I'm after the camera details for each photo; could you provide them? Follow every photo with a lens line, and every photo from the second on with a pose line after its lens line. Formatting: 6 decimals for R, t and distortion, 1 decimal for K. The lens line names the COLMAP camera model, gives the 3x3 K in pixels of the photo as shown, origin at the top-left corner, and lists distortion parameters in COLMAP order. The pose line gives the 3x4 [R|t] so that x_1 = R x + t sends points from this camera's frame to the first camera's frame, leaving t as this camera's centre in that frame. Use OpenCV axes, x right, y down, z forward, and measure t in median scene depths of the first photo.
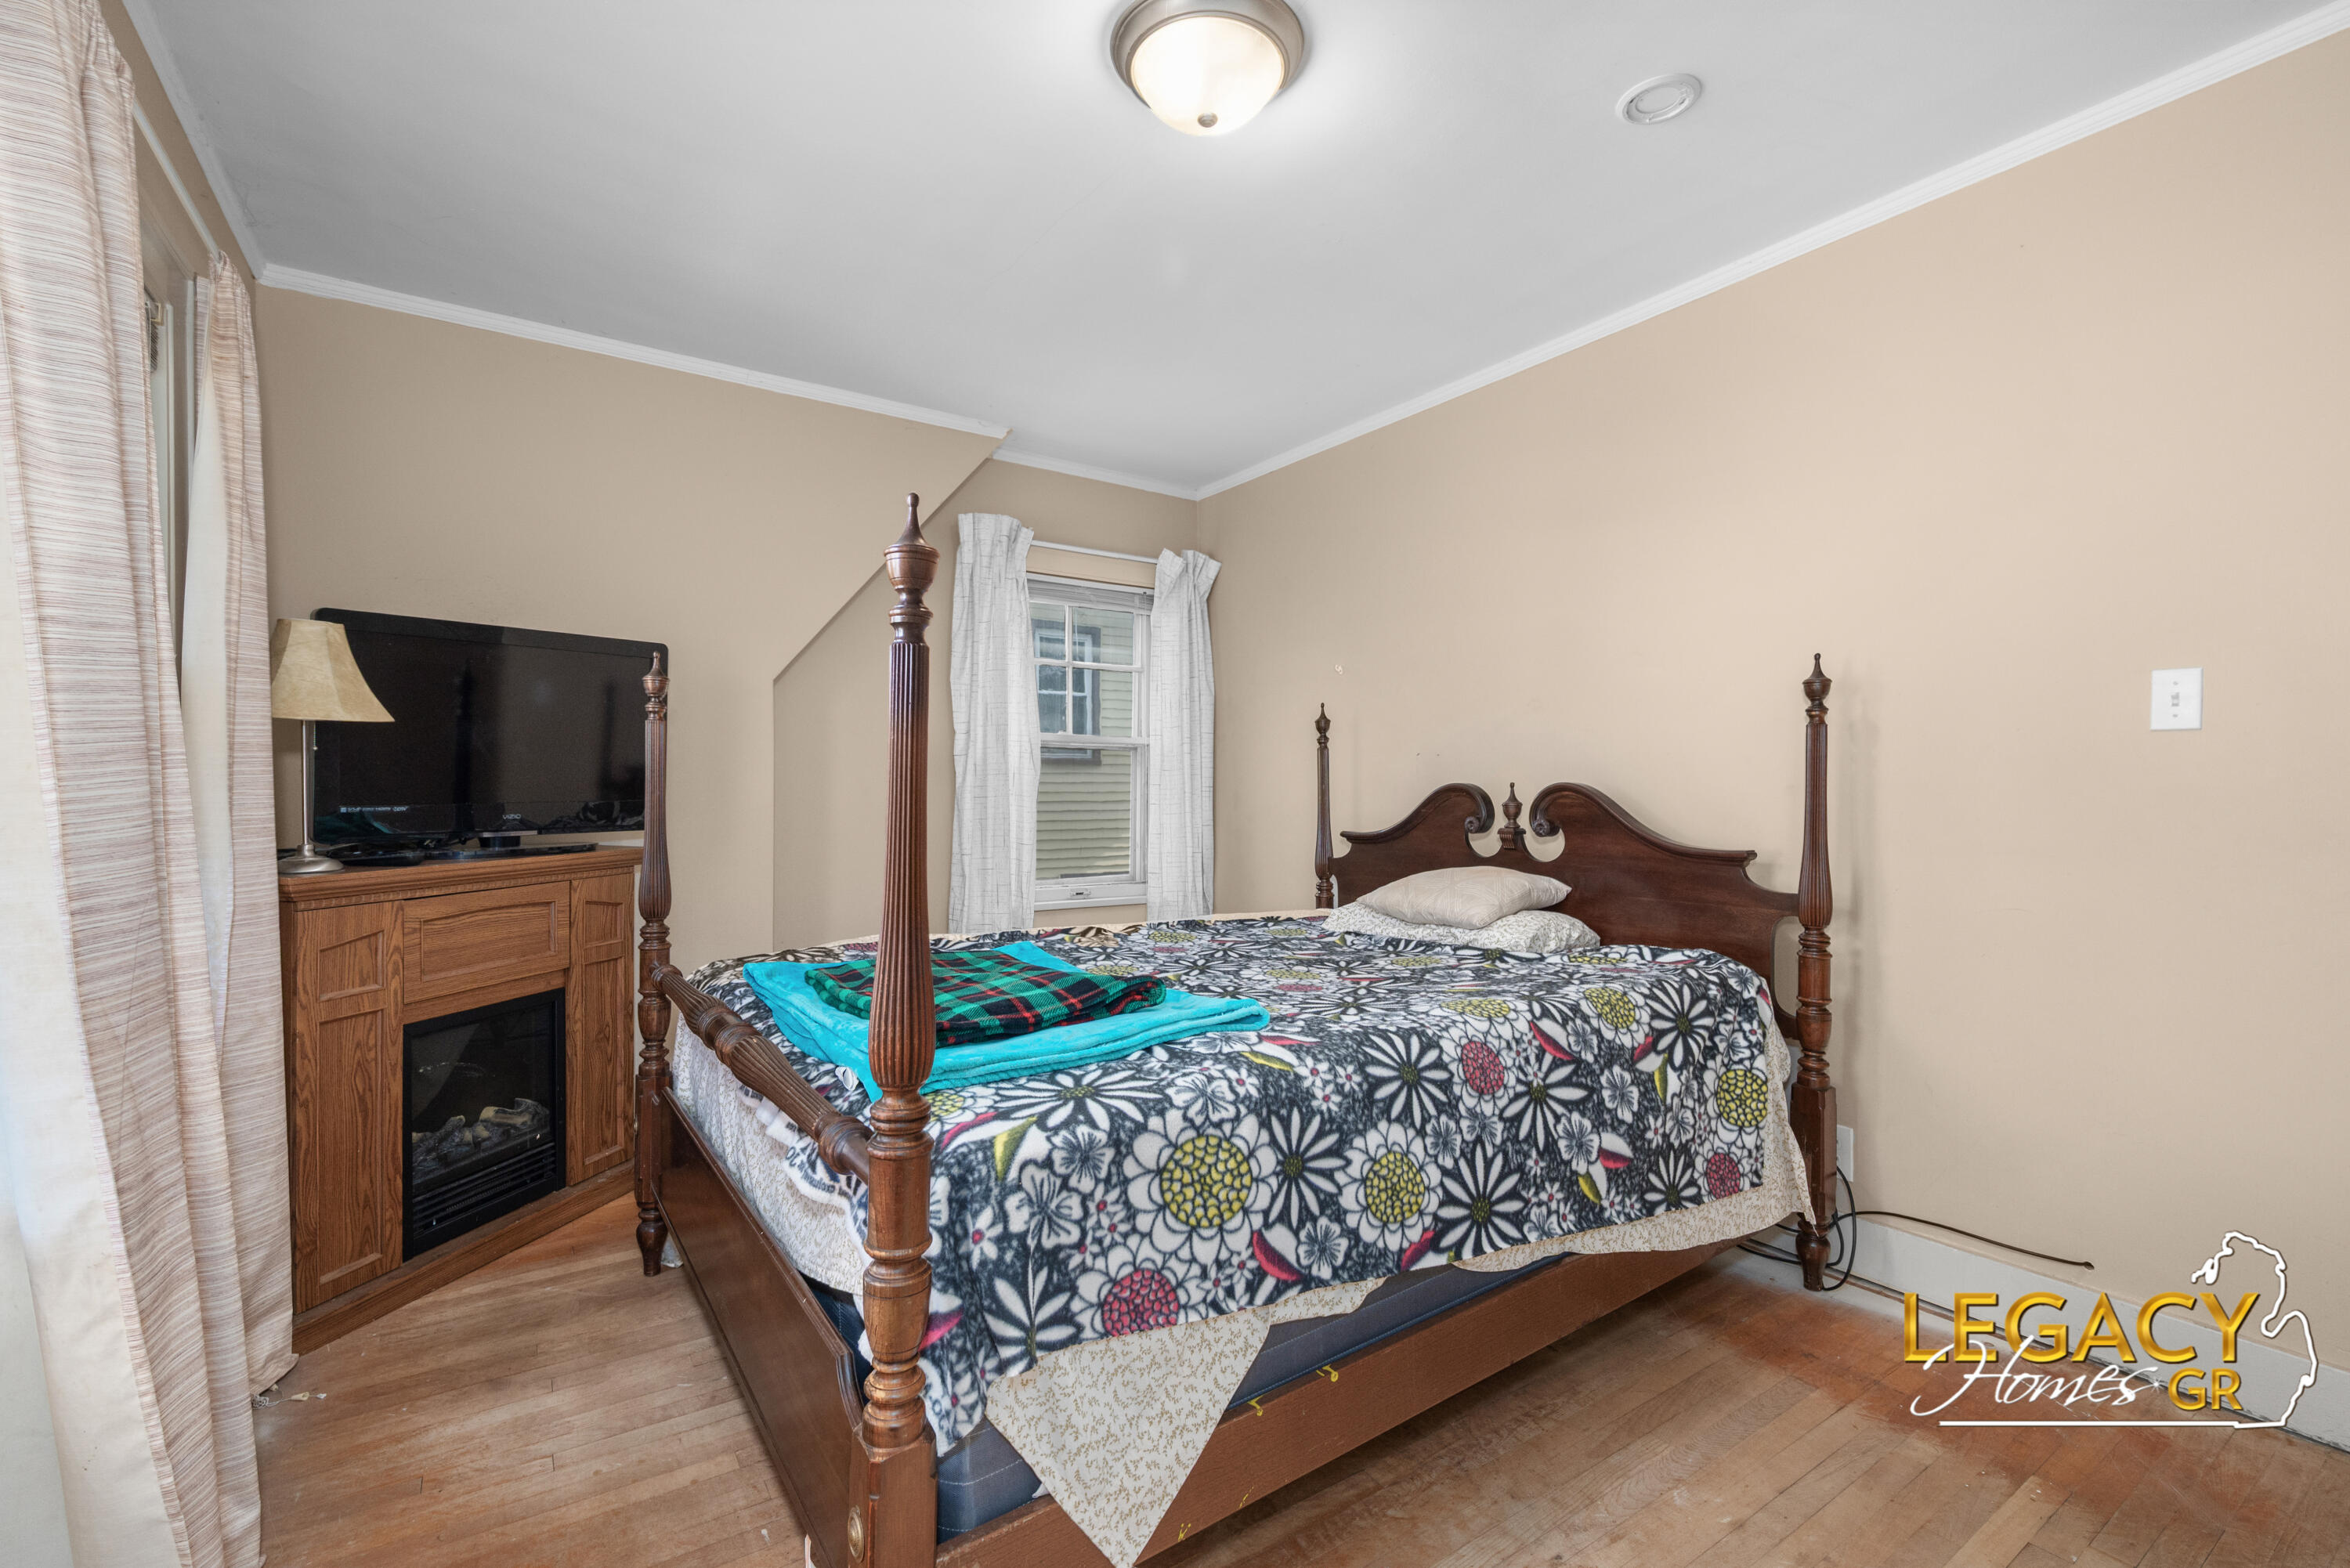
lens RADIAL K [[1008.6, 0, 1175.0], [0, 1008.6, 784.0], [0, 0, 1]] dist [-0.001017, 0.000095]
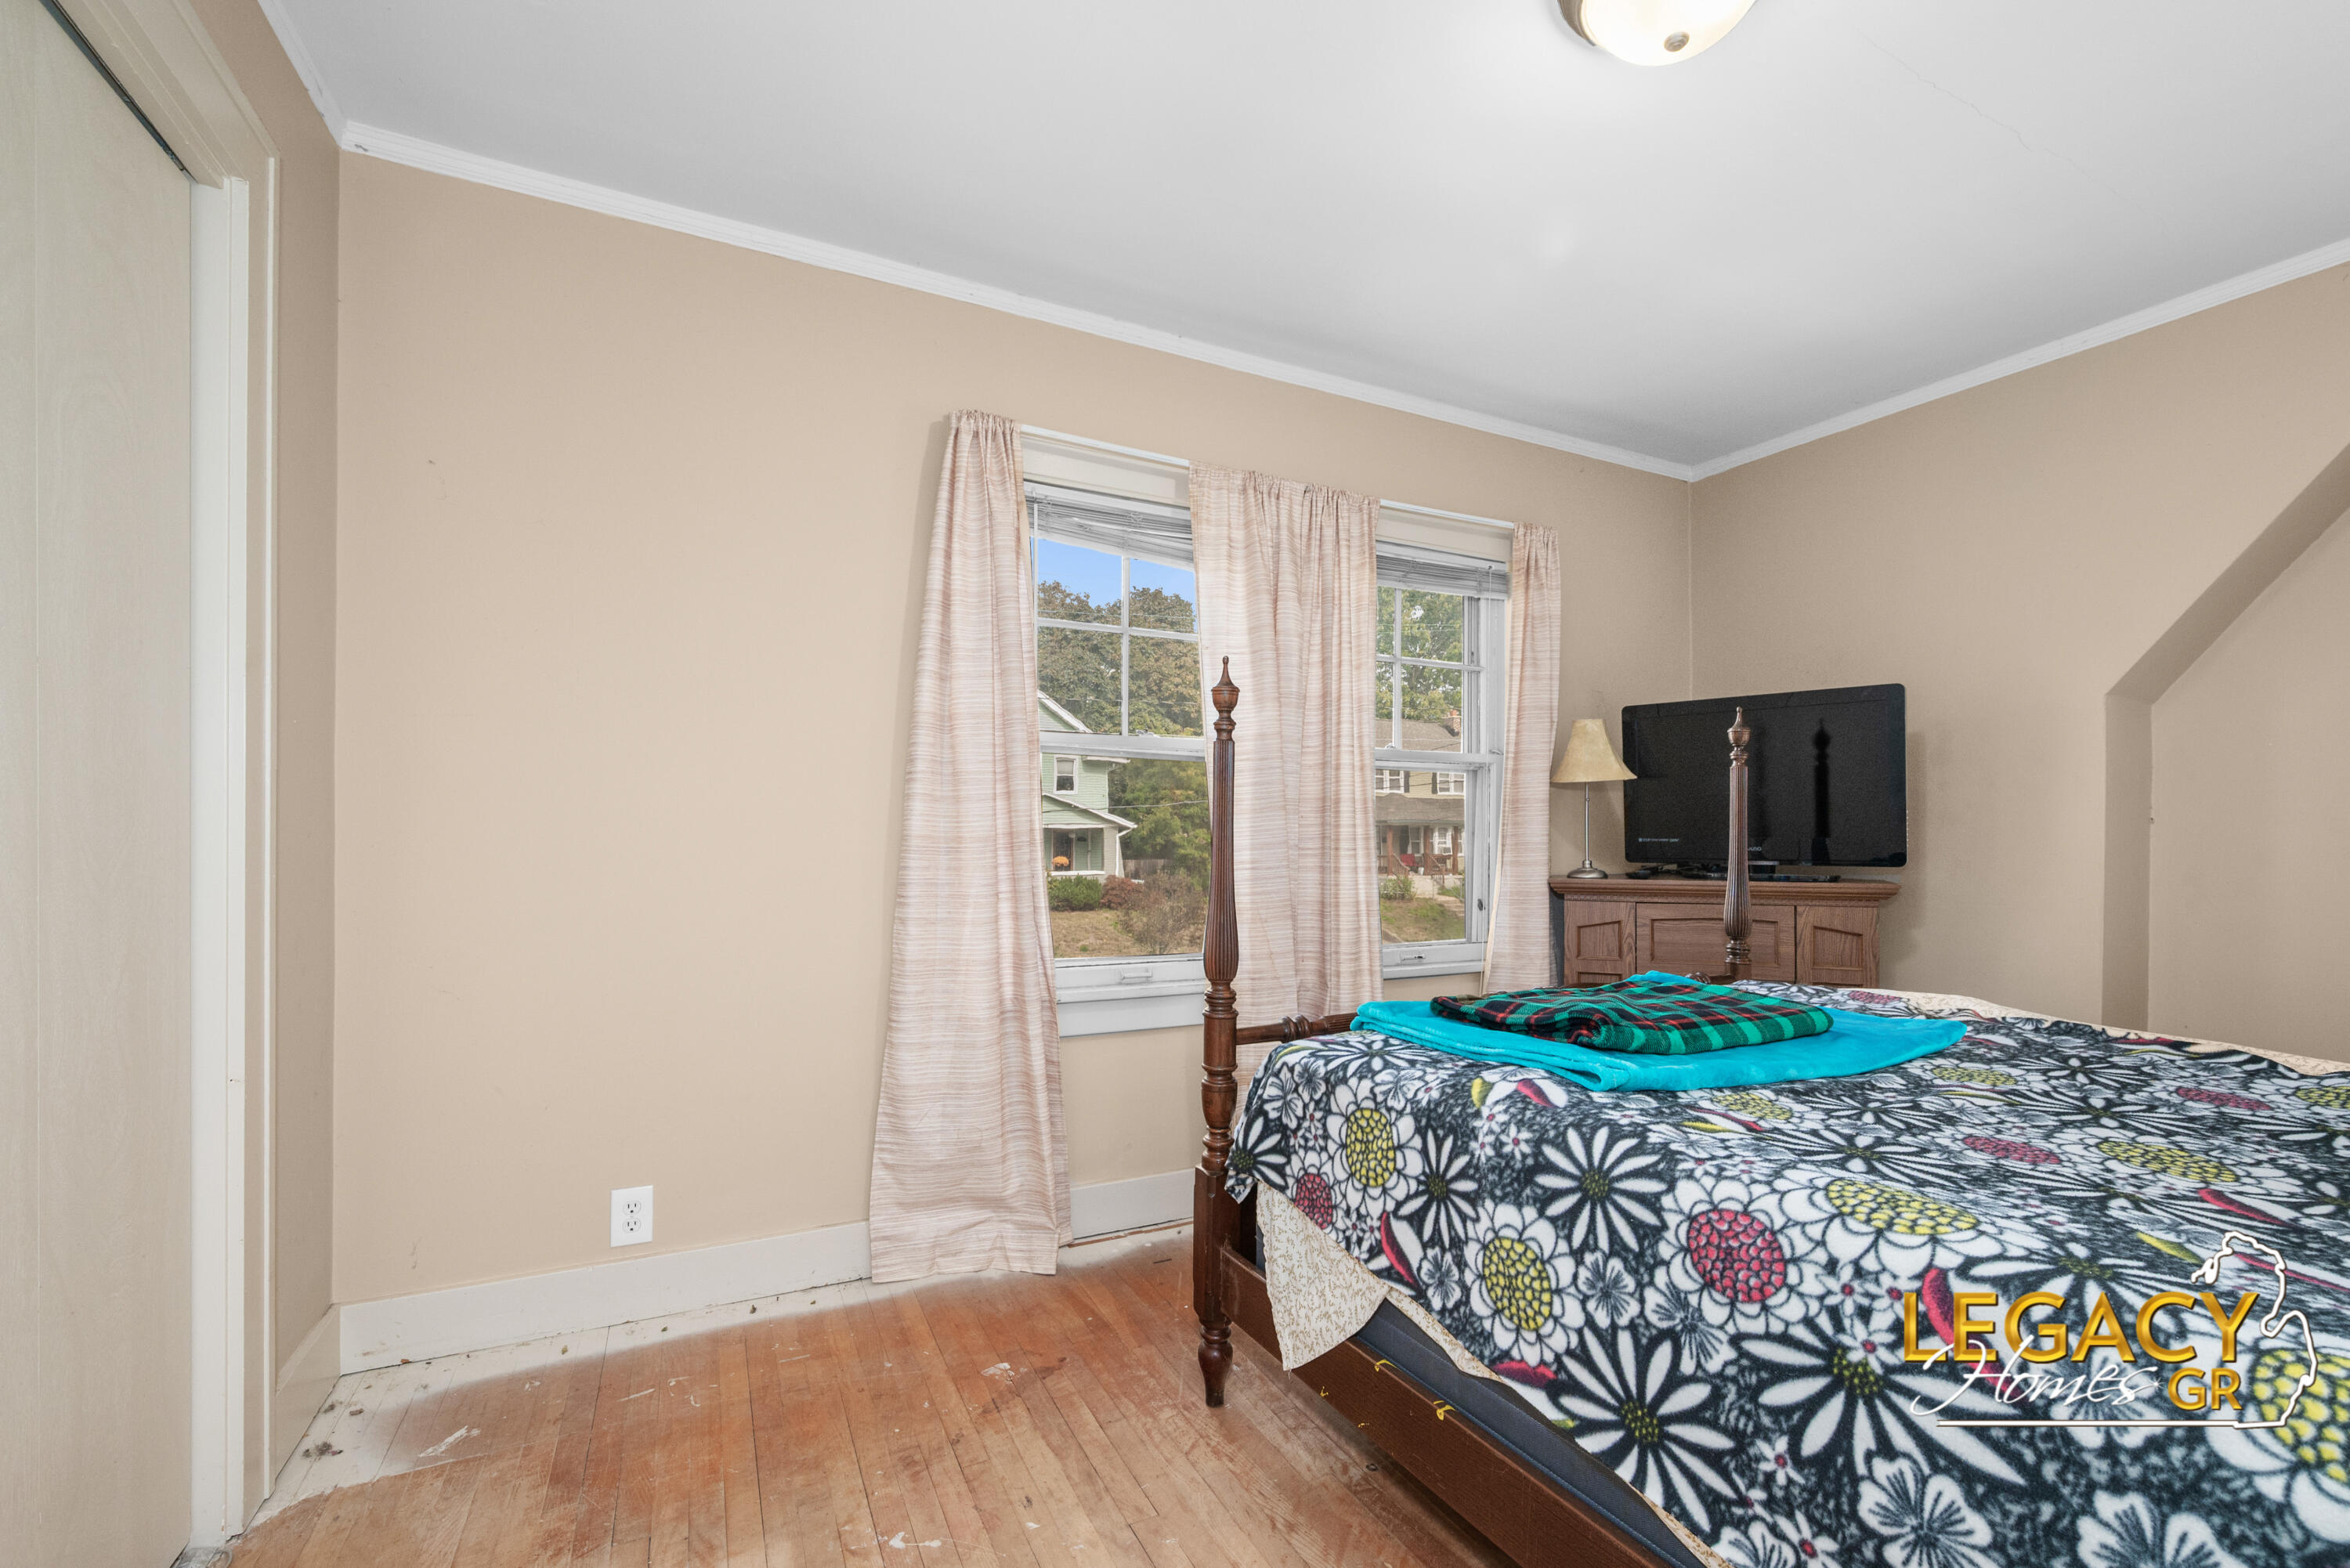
lens RADIAL K [[936.7, 0, 1175.0], [0, 936.7, 784.0], [0, 0, 1]] dist [0.000313, -0.000022]
pose [[-0.098153, -0.042008, -0.994284, 1.067854], [-0.002351, 0.999116, -0.041980, 0.005801], [0.995169, -0.001783, -0.098165, 0.788478]]
